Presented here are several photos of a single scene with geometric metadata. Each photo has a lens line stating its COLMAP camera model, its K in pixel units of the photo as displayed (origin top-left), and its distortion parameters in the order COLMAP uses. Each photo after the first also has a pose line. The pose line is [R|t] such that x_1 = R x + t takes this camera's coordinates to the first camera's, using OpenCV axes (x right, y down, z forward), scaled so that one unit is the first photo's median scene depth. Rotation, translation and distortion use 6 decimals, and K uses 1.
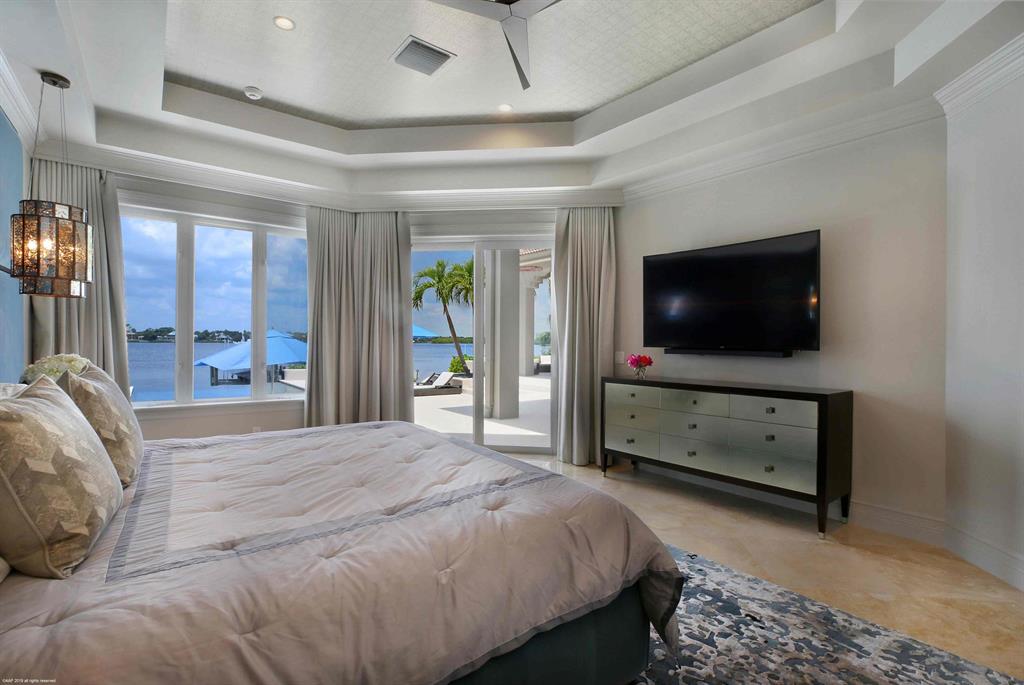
lens RADIAL K [[495.4, 0, 512.0], [0, 495.4, 342.5], [0, 0, 1]] dist [-0.000486, -0.000203]
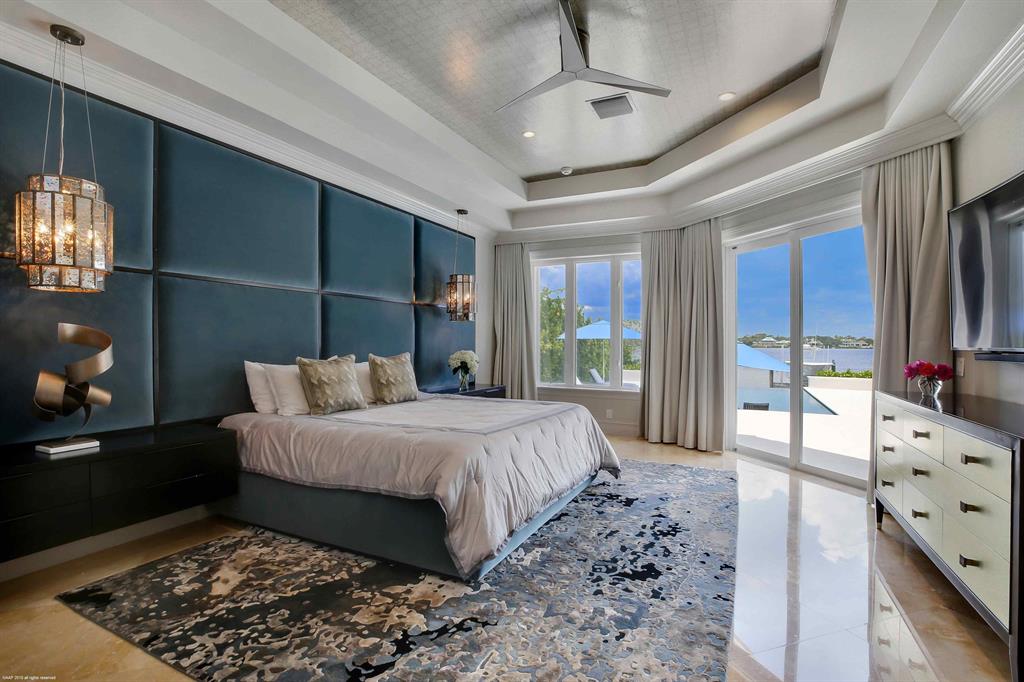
lens RADIAL K [[498.8, 0, 510.1], [0, 498.8, 350.9], [0, 0, 1]] dist [0.001085, 0.000322]
pose [[0.447358, 0.003005, -0.894350, 0.586699], [0.001648, 0.999990, 0.004184, 0.011412], [0.894353, -0.003345, 0.447349, 0.168510]]
